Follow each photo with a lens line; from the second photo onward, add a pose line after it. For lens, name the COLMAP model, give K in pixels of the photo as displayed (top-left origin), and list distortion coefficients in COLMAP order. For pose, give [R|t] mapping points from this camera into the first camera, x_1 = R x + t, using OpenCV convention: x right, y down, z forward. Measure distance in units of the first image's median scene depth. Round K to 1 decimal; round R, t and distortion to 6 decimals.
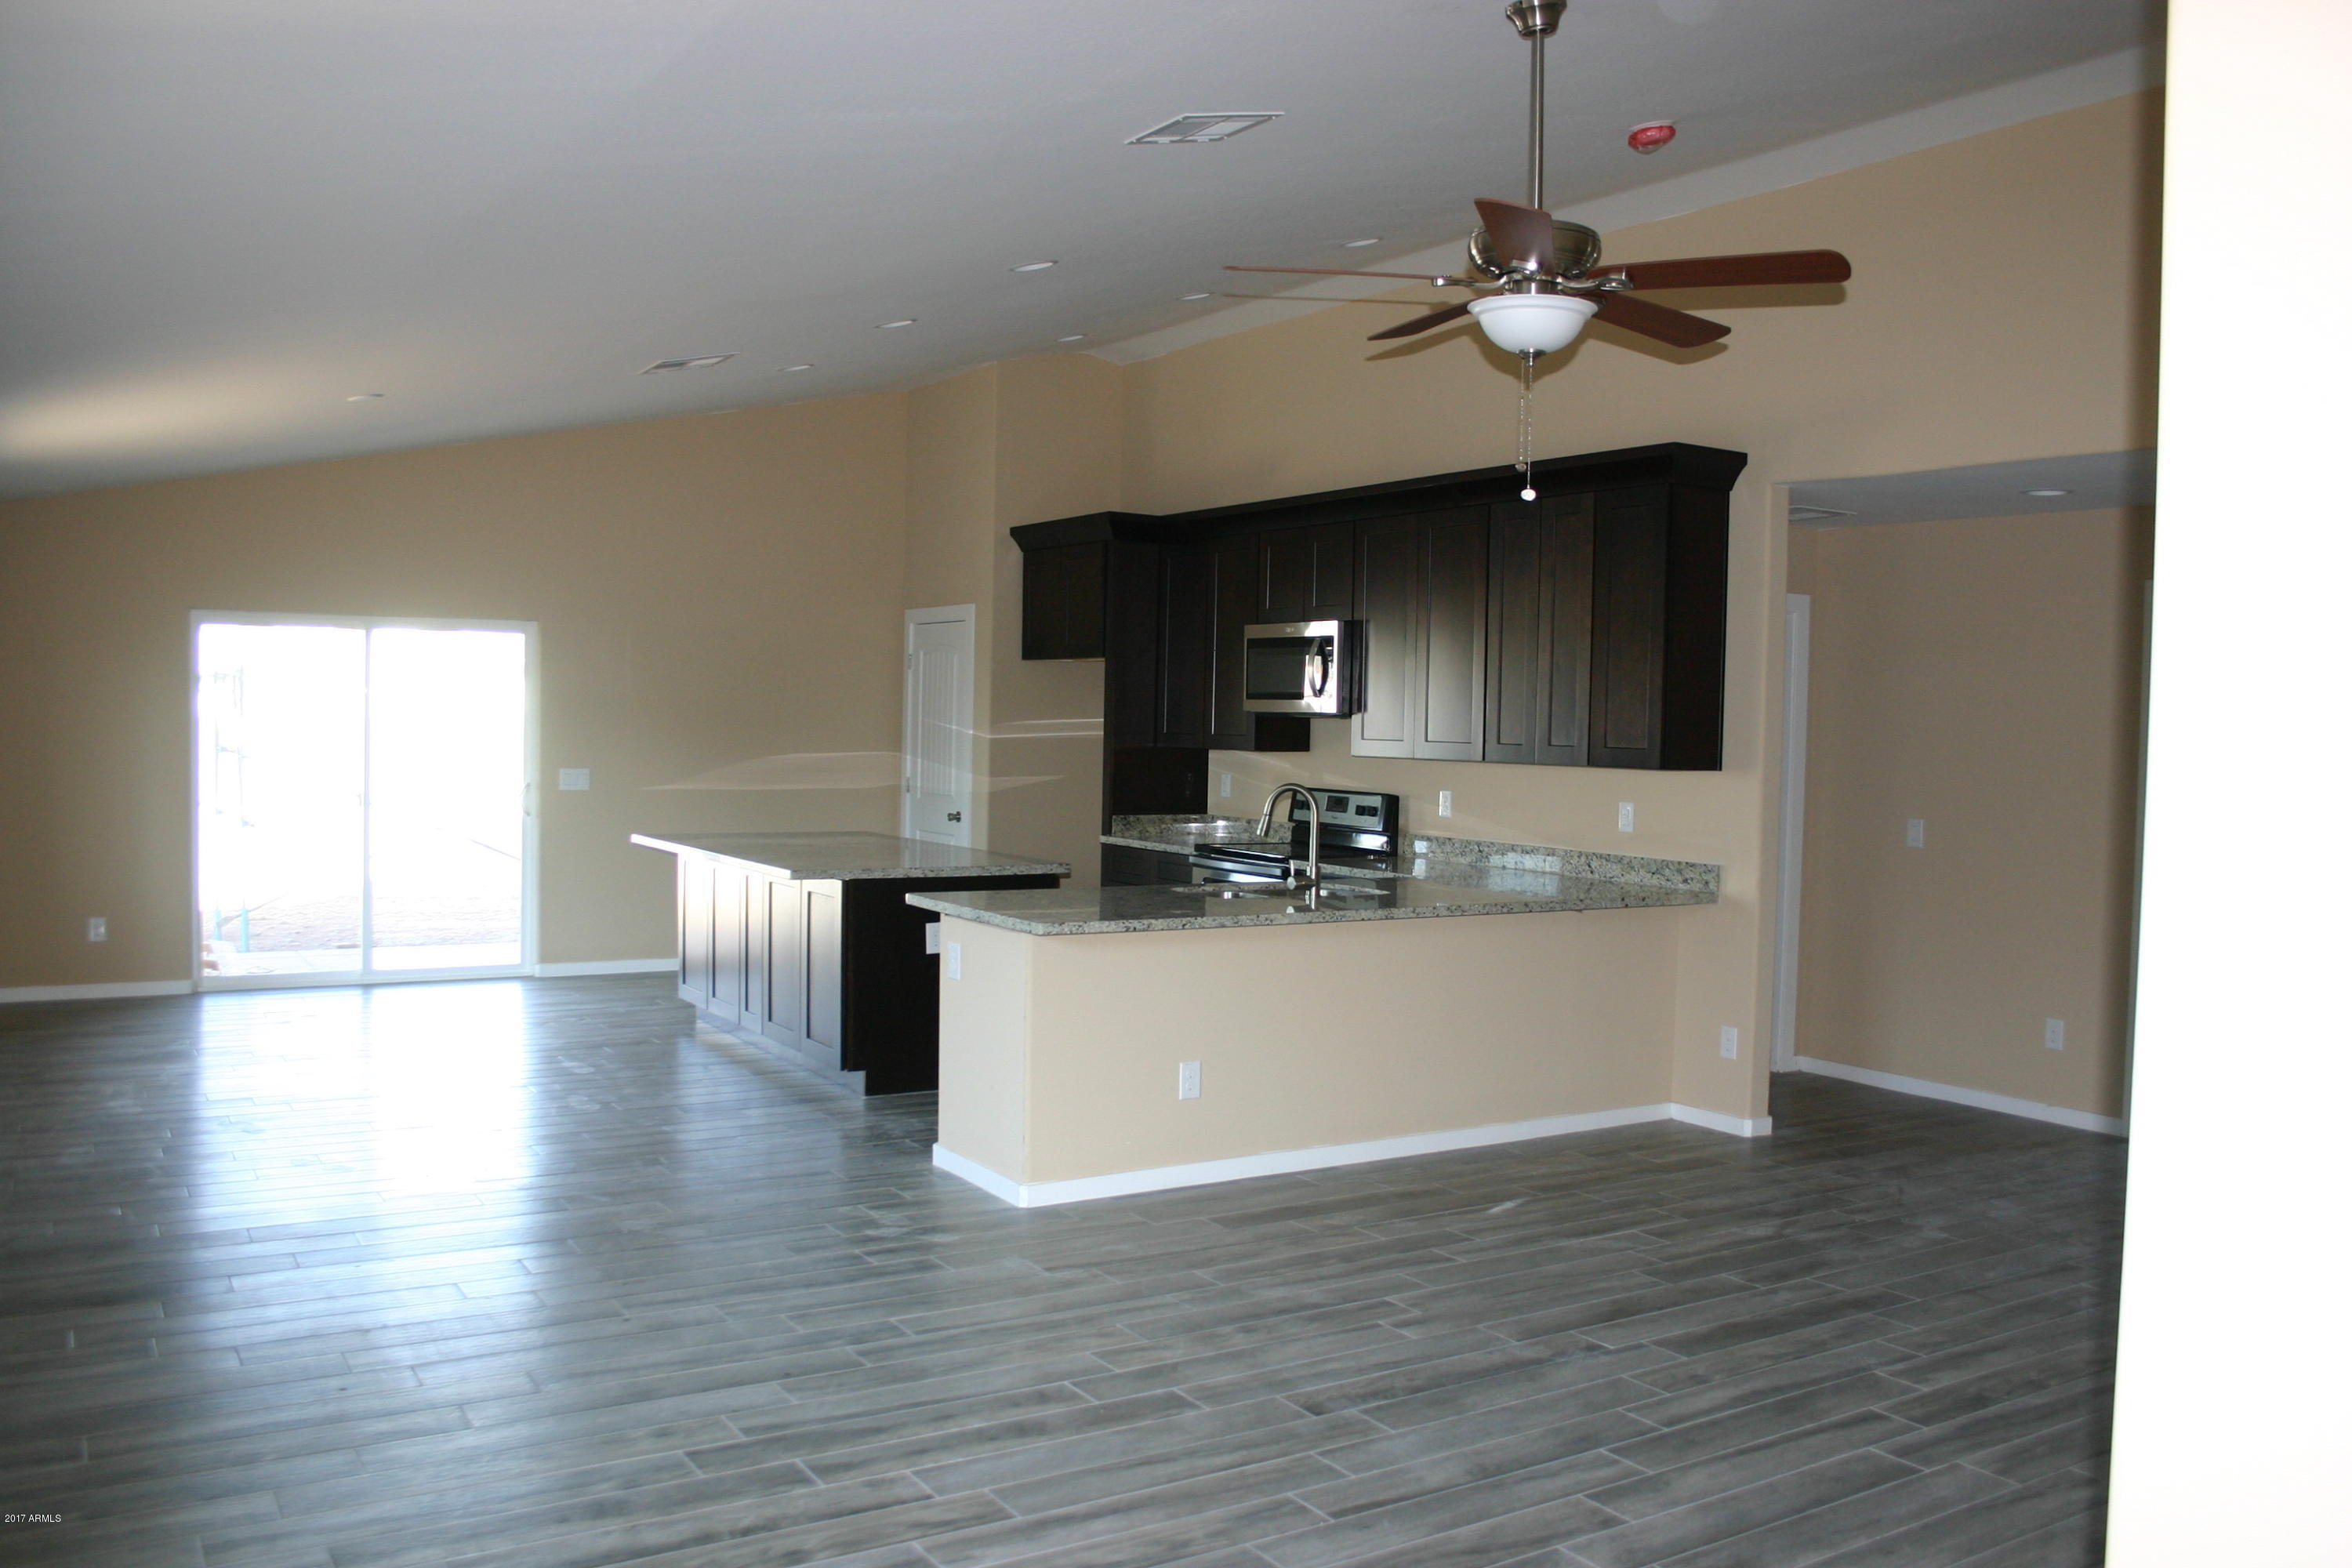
lens RADIAL K [[2071.5, 0, 1176.0], [0, 2071.5, 784.0], [0, 0, 1]] dist [-0.209677, 0.262732]
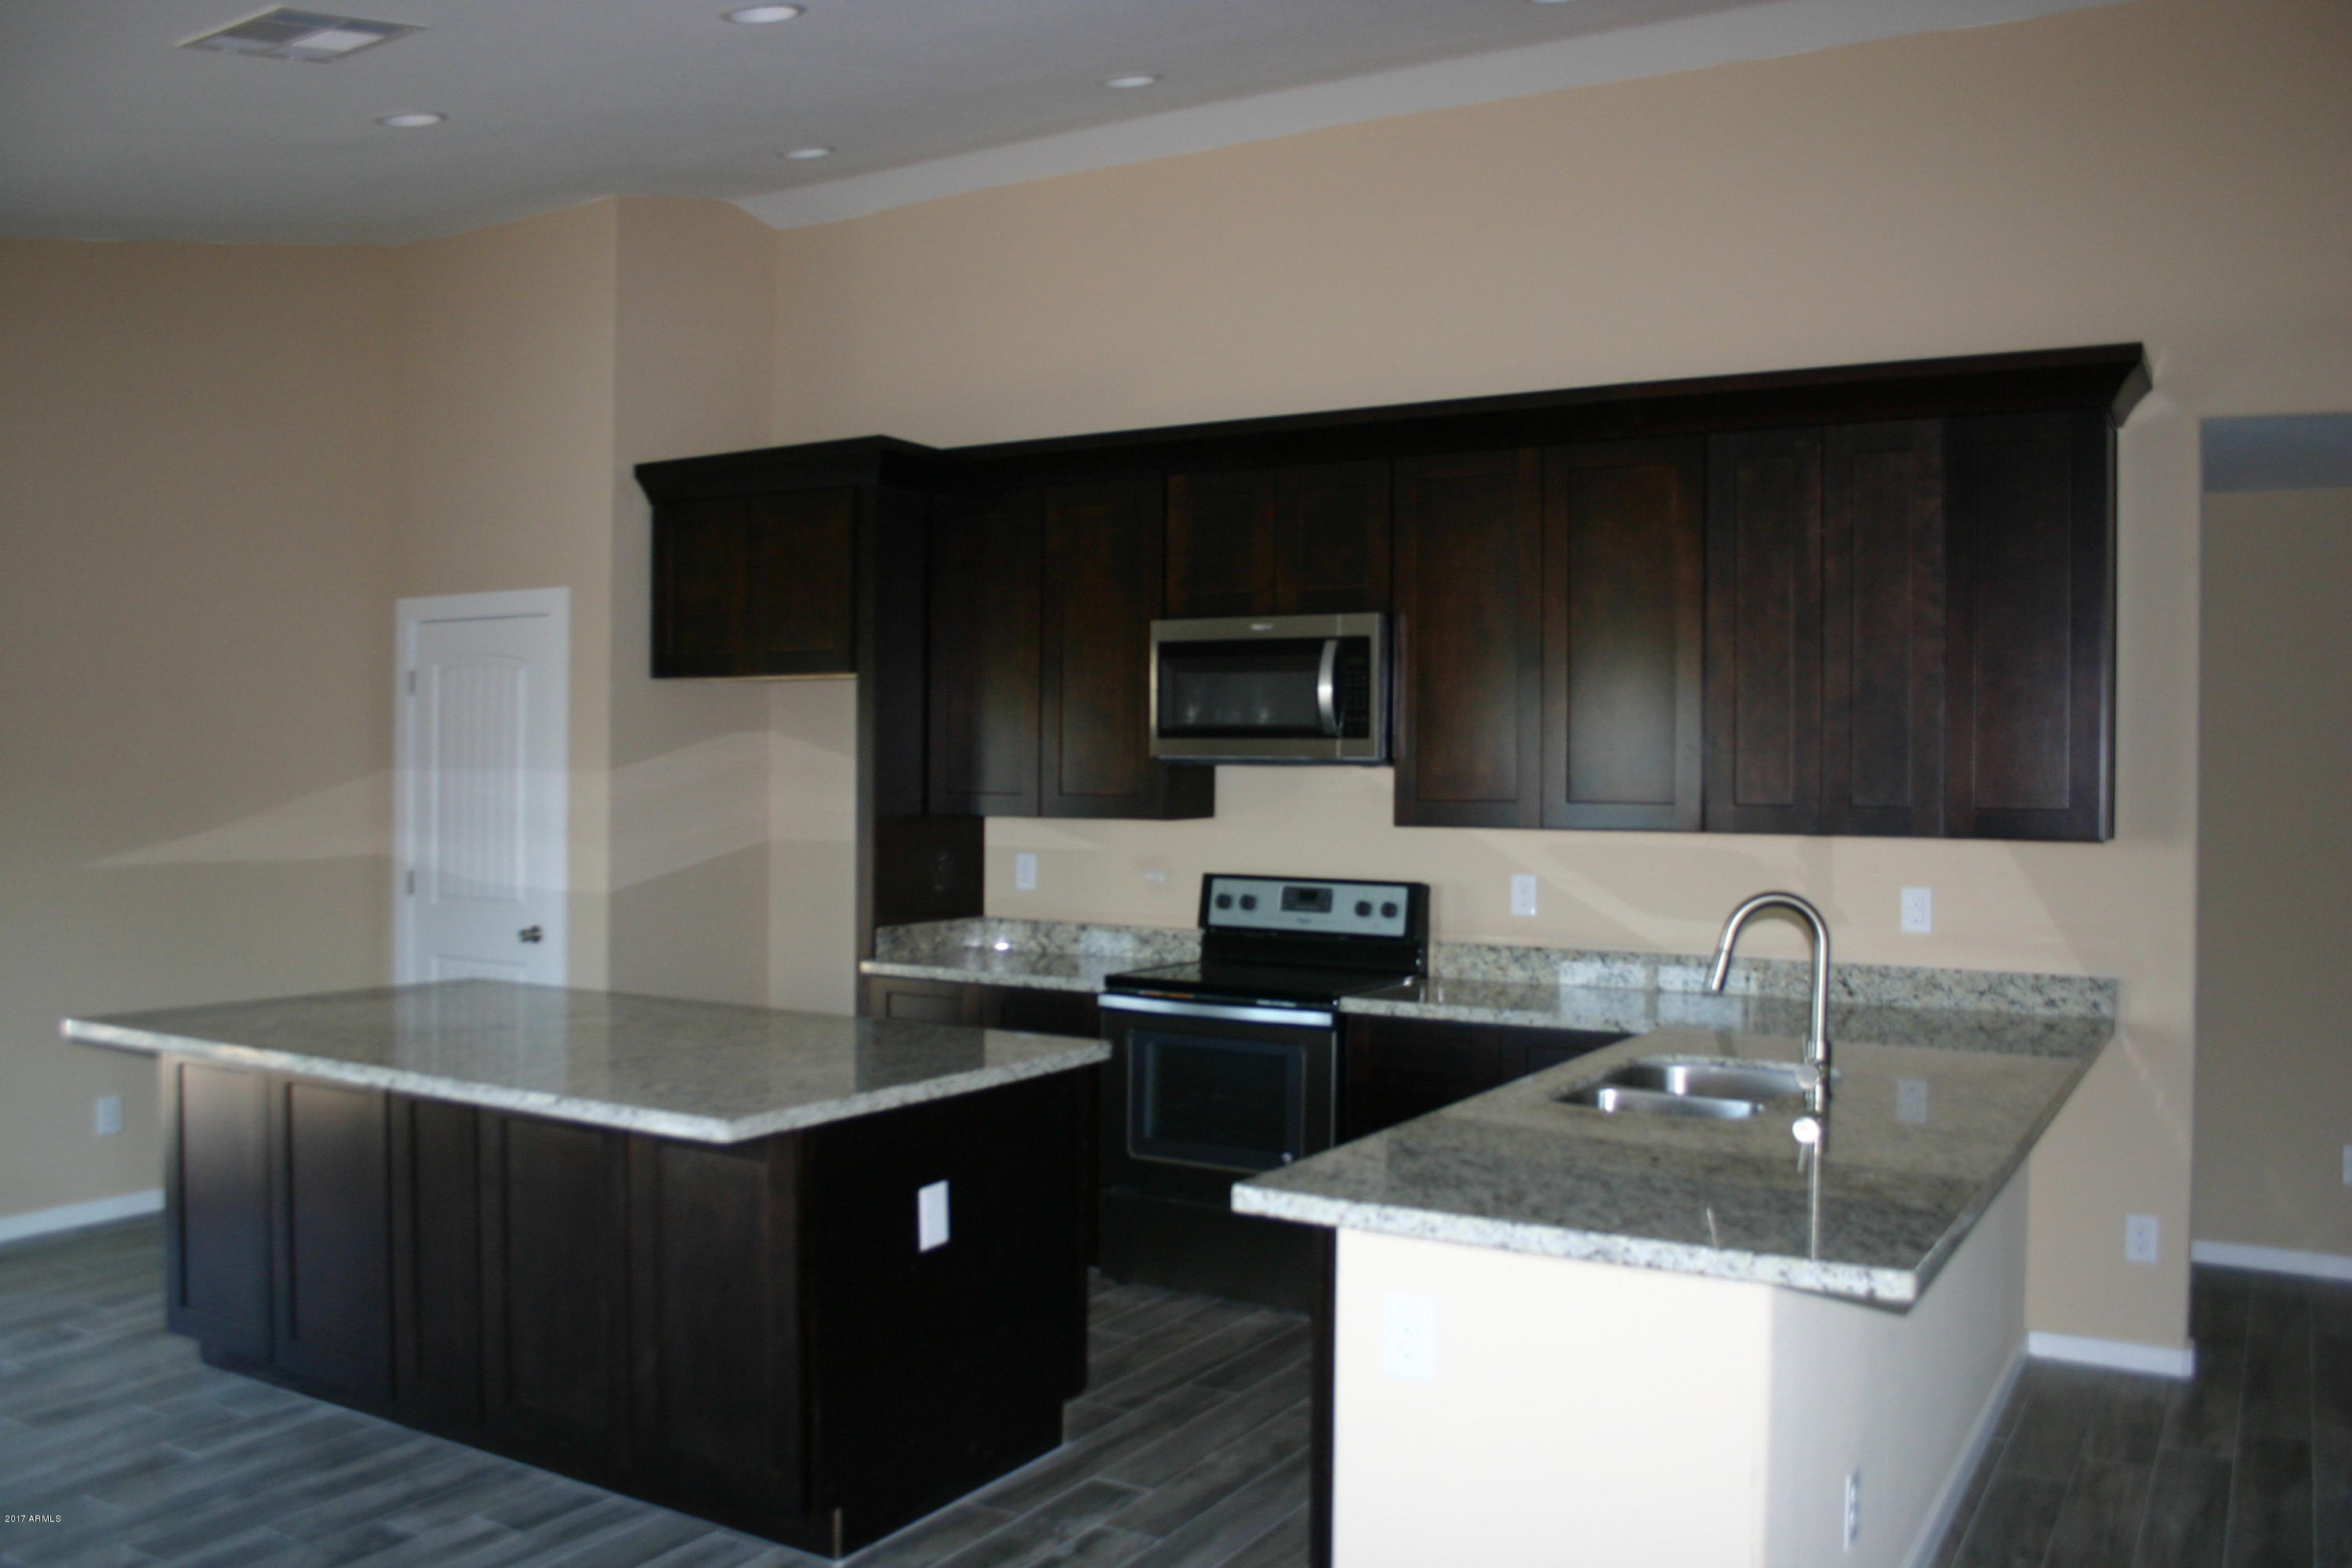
lens RADIAL K [[2071.5, 0, 1176.0], [0, 2071.5, 784.0], [0, 0, 1]] dist [-0.209677, 0.262732]
pose [[0.888419, -0.016835, 0.458724, -0.242344], [0.025237, 0.999607, -0.012191, -0.018789], [-0.458338, 0.022407, 0.888495, 0.426463]]
